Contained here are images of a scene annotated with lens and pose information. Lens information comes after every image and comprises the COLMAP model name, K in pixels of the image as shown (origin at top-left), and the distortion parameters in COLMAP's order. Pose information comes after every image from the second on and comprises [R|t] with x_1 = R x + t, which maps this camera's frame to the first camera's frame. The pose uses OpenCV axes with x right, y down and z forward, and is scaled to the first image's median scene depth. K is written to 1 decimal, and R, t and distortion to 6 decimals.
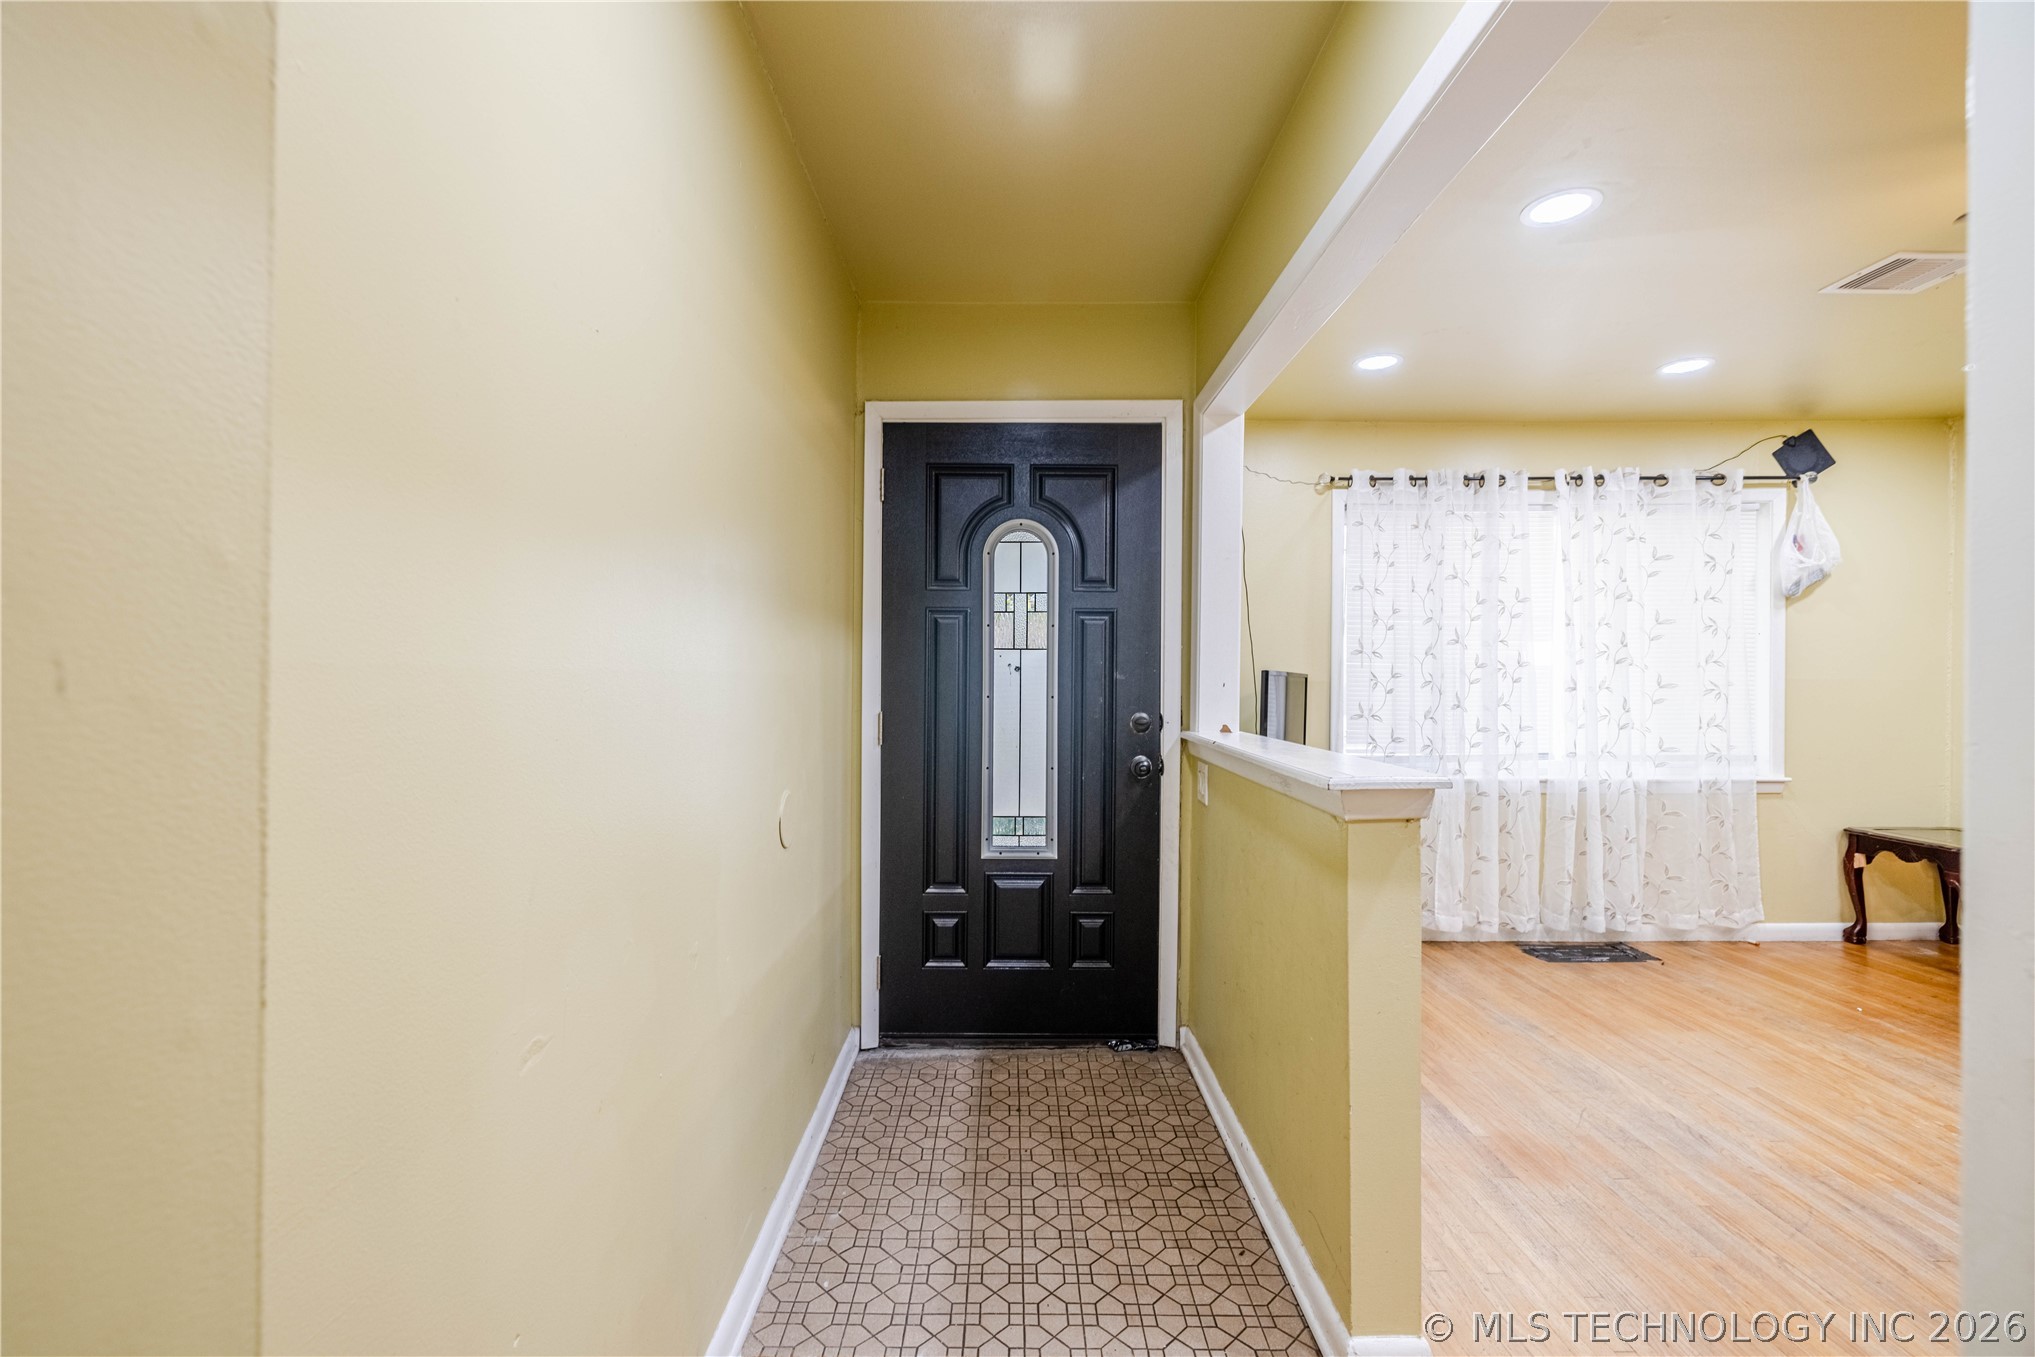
lens RADIAL K [[855.9, 0, 1013.1], [0, 855.9, 681.6], [0, 0, 1]] dist [0.002797, -0.001194]
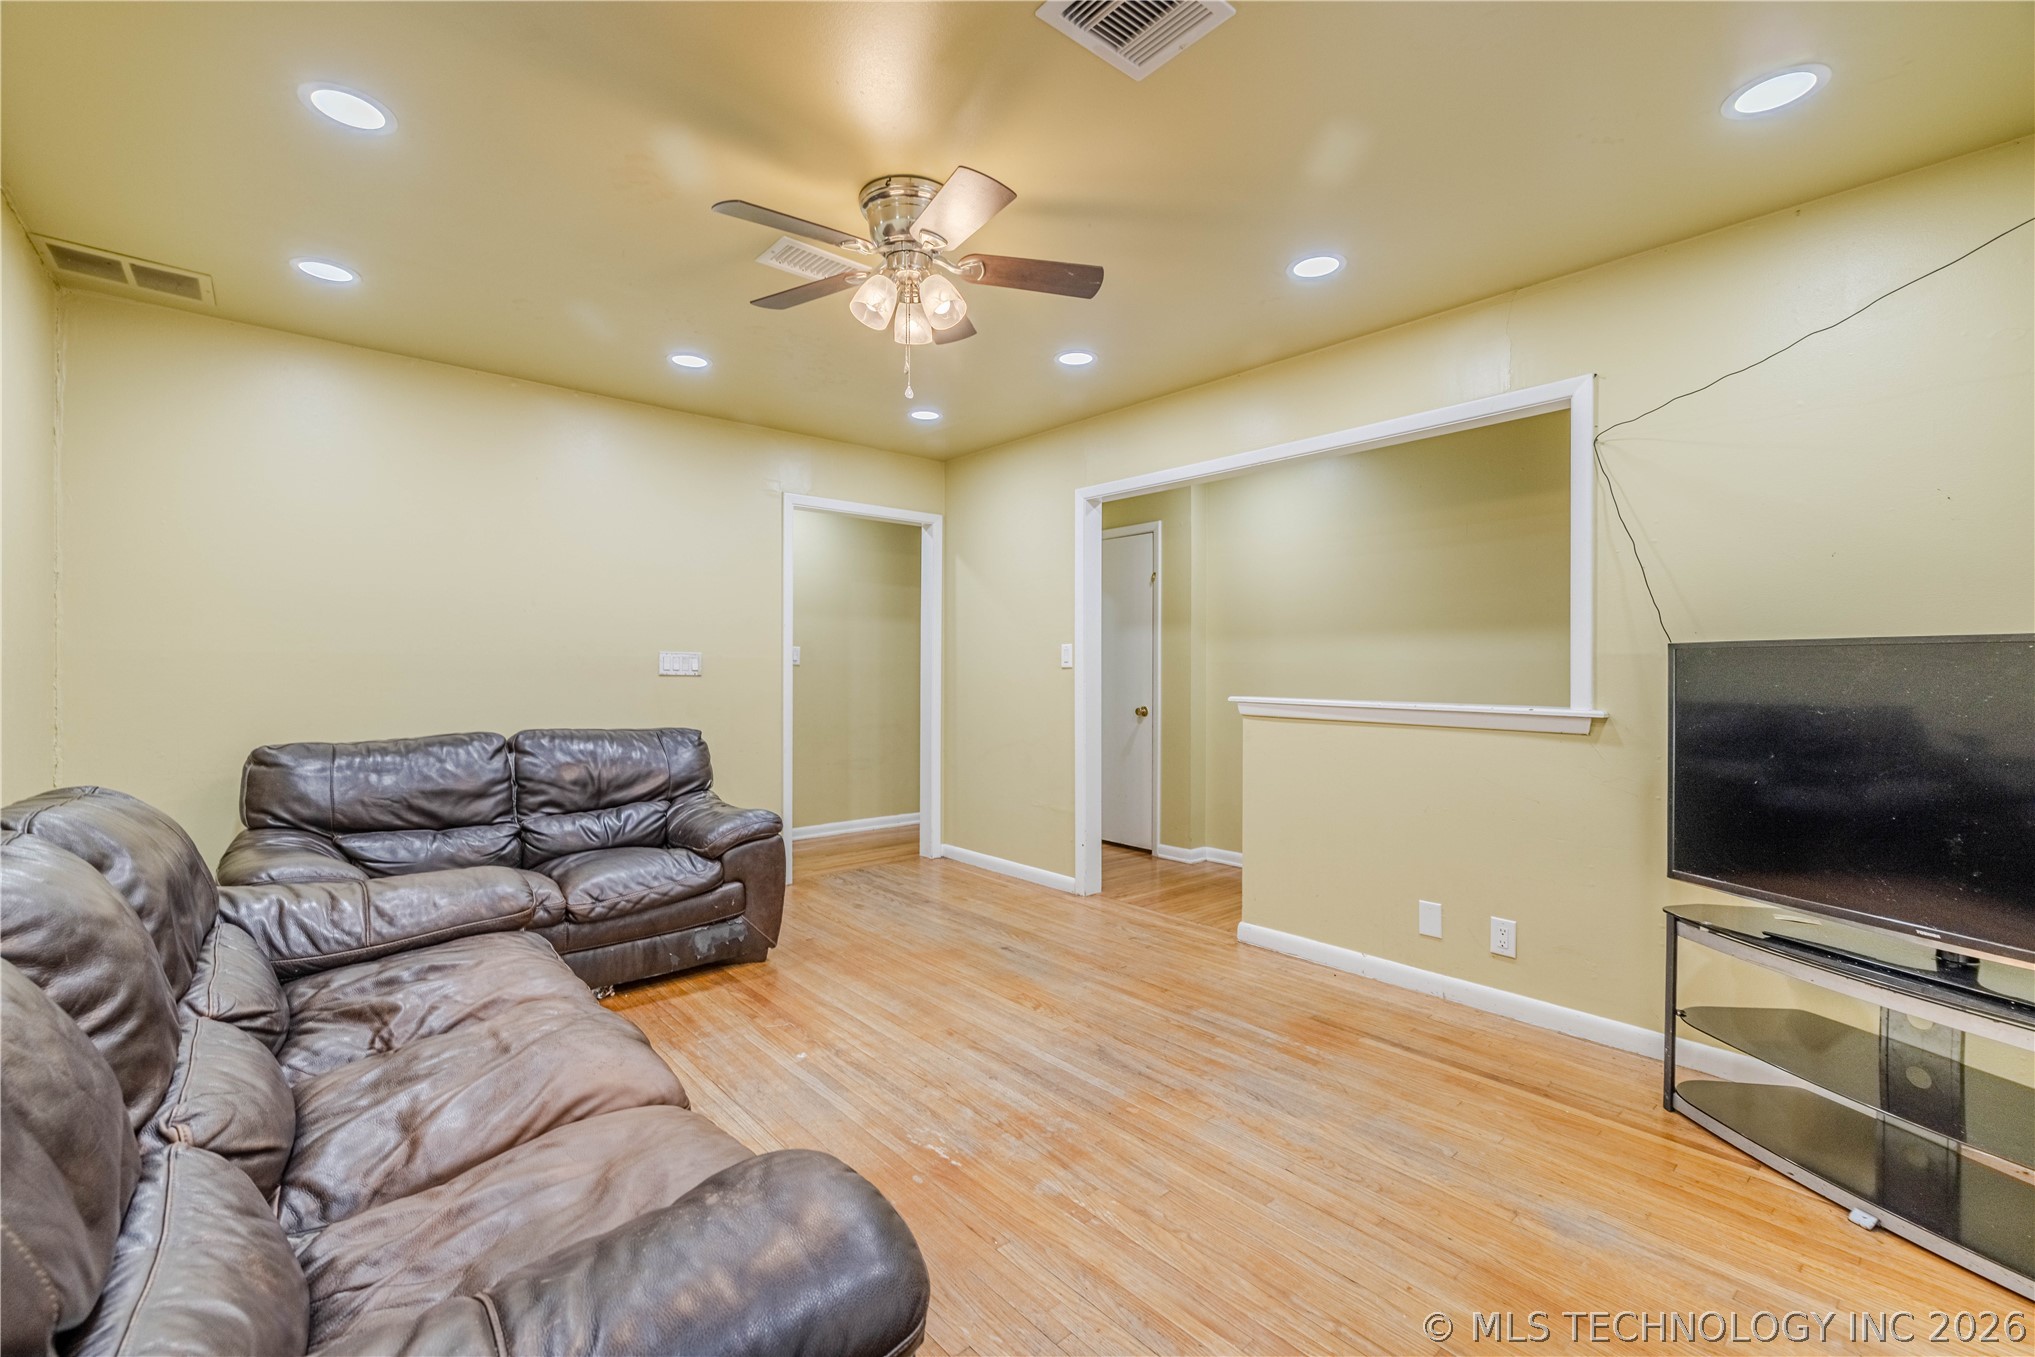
lens RADIAL K [[855.9, 0, 1020.3], [0, 855.9, 672.1], [0, 0, 1]] dist [0.002797, -0.001194]
pose [[-0.752764, -0.007928, -0.658243, 0.980141], [-0.005764, 0.999969, -0.005451, 0.015686], [0.658266, -0.000309, -0.752786, 0.916209]]
